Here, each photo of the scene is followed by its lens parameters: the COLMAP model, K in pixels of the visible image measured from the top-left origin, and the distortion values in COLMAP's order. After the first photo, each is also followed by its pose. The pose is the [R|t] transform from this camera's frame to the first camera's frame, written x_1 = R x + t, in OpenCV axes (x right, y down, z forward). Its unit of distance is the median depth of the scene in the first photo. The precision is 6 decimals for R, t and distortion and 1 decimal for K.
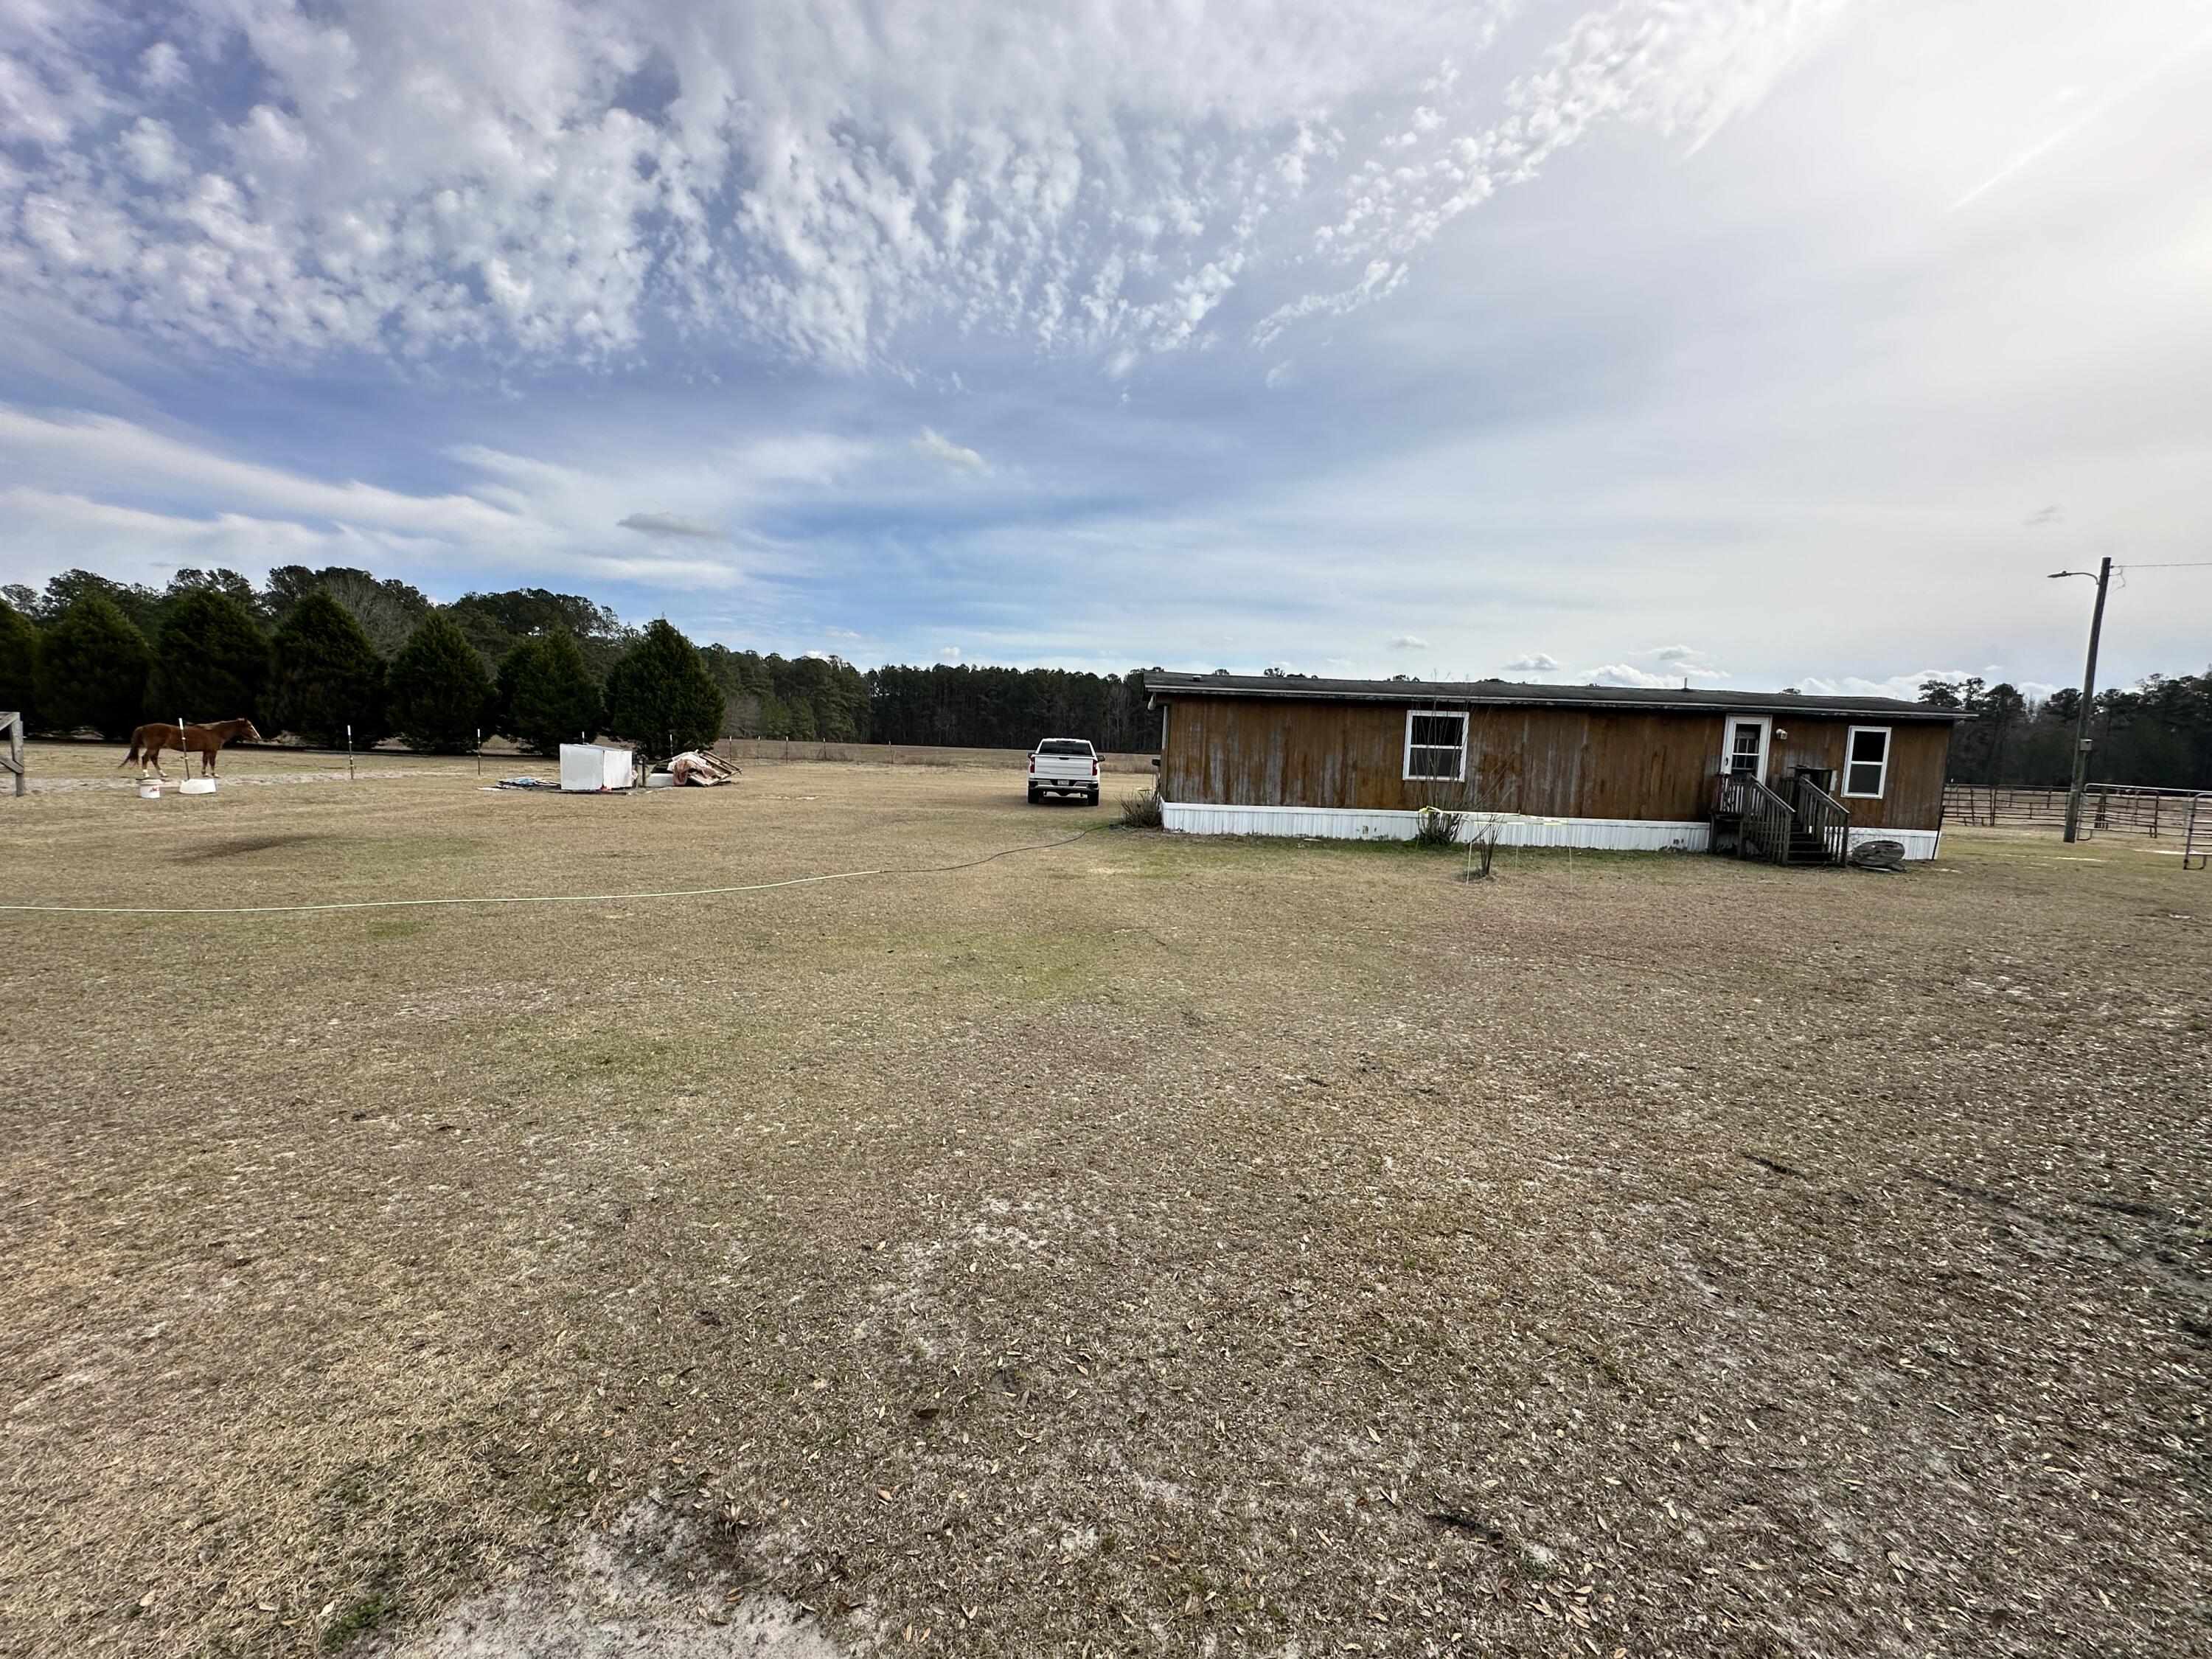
lens RADIAL K [[880.2, 0, 1104.7], [0, 880.2, 802.2], [0, 0, 1]] dist [-0.005392, 0.001341]
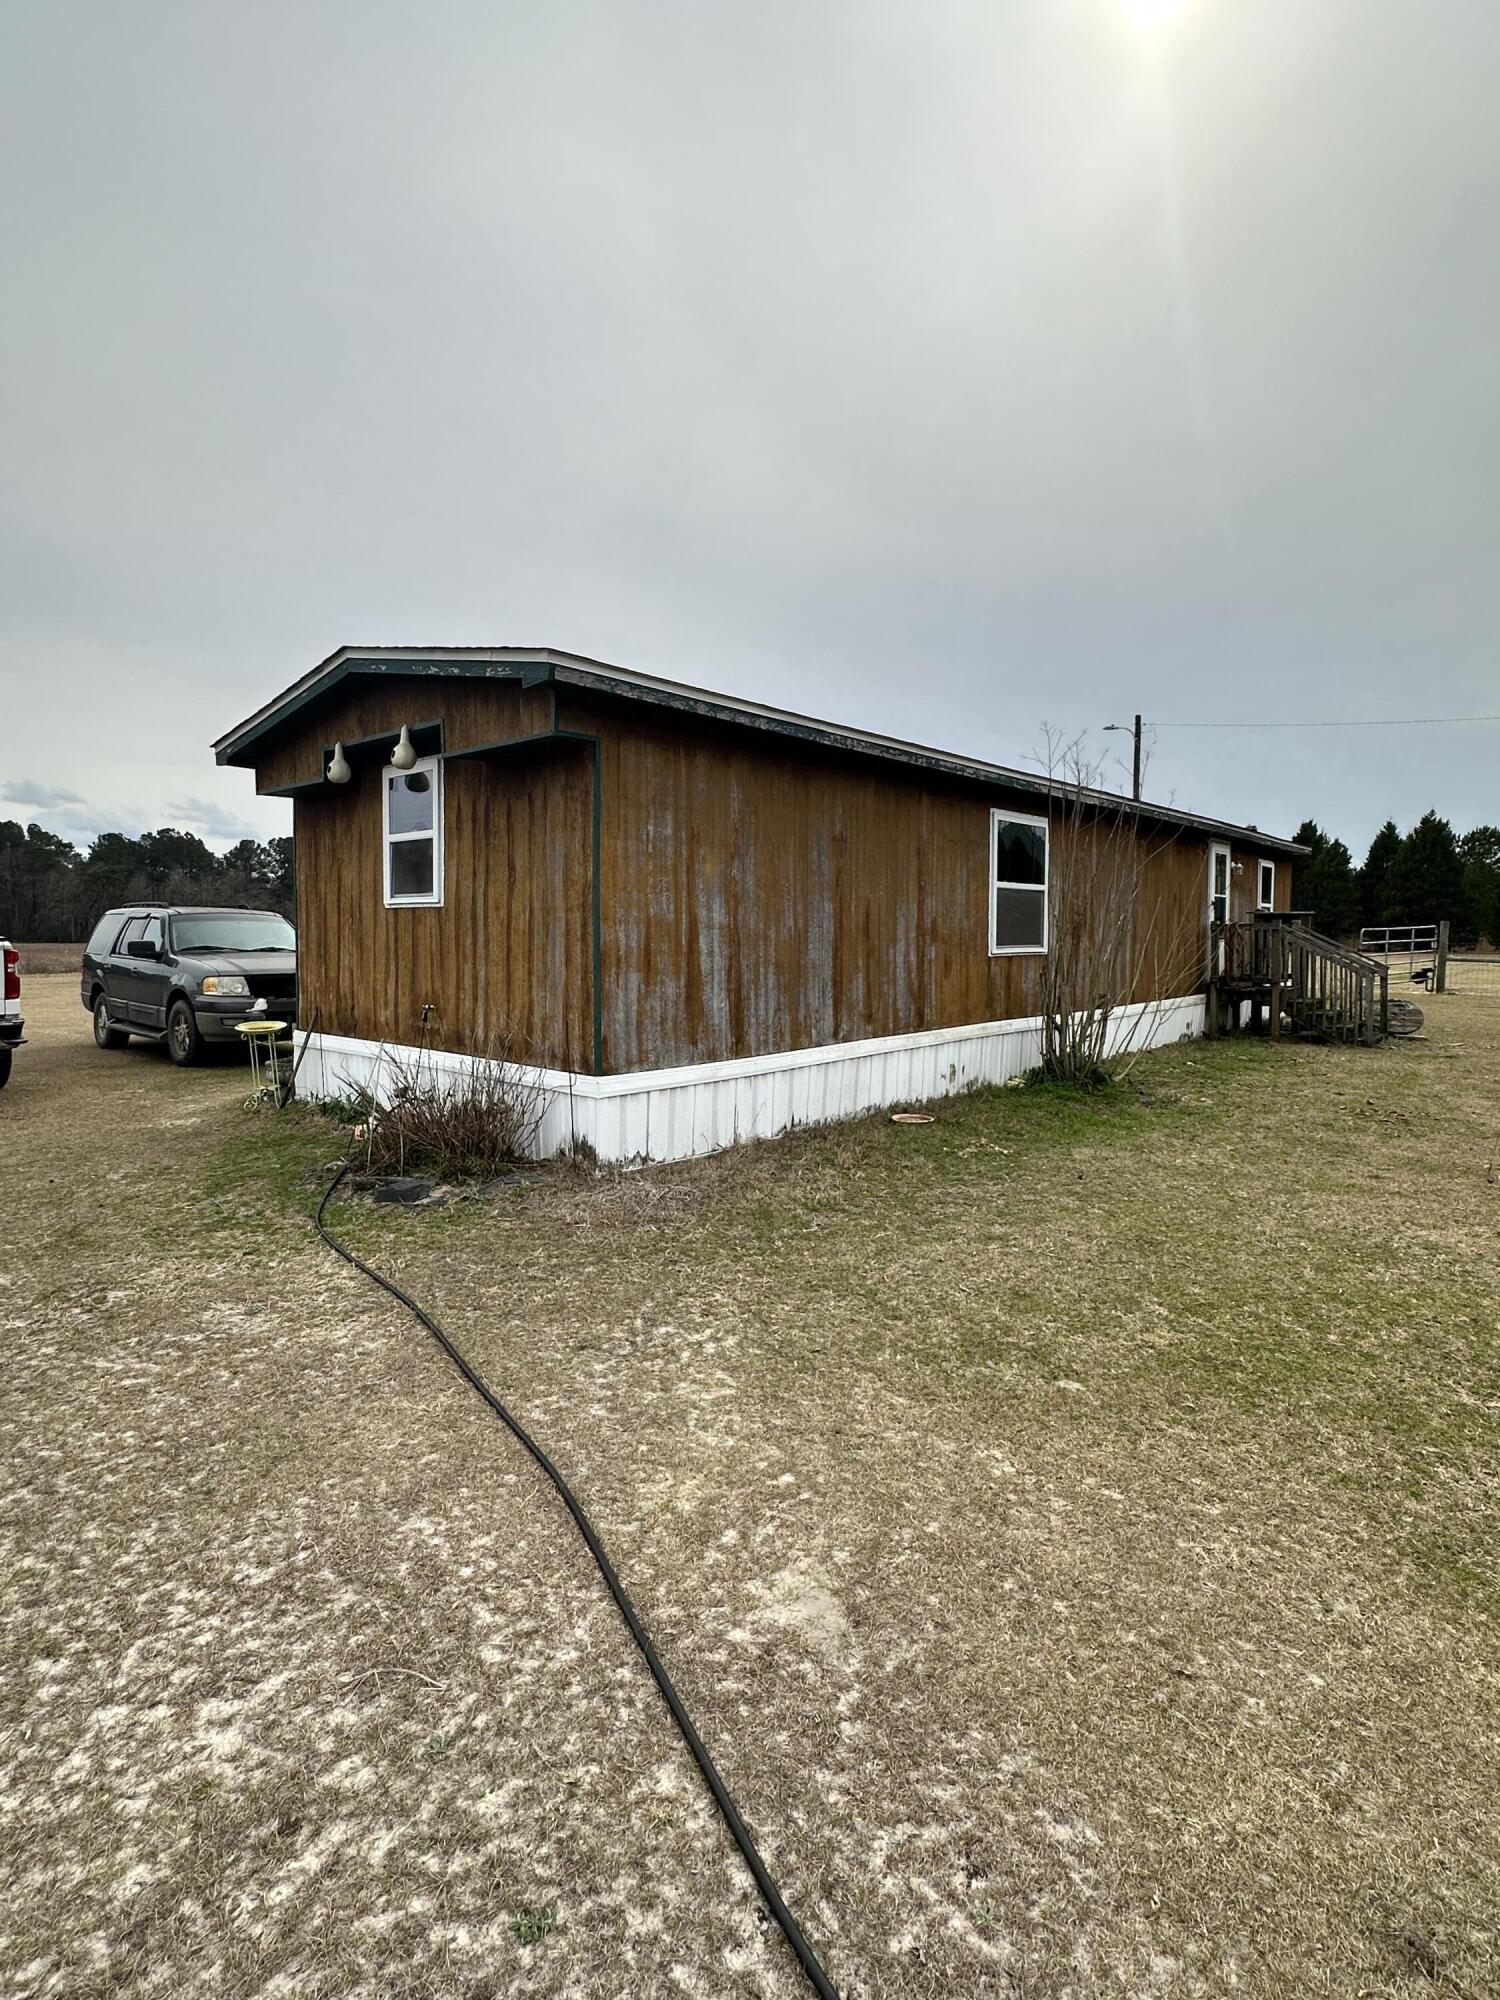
lens RADIAL K [[994.0, 0, 734.7], [0, 994.0, 990.8], [0, 0, 1]] dist [-0.012937, 0.011853]
pose [[0.655428, -0.078878, 0.751127, -0.149184], [0.071874, 0.996532, 0.041932, -0.039257], [-0.751830, 0.026503, 0.658824, 0.753431]]
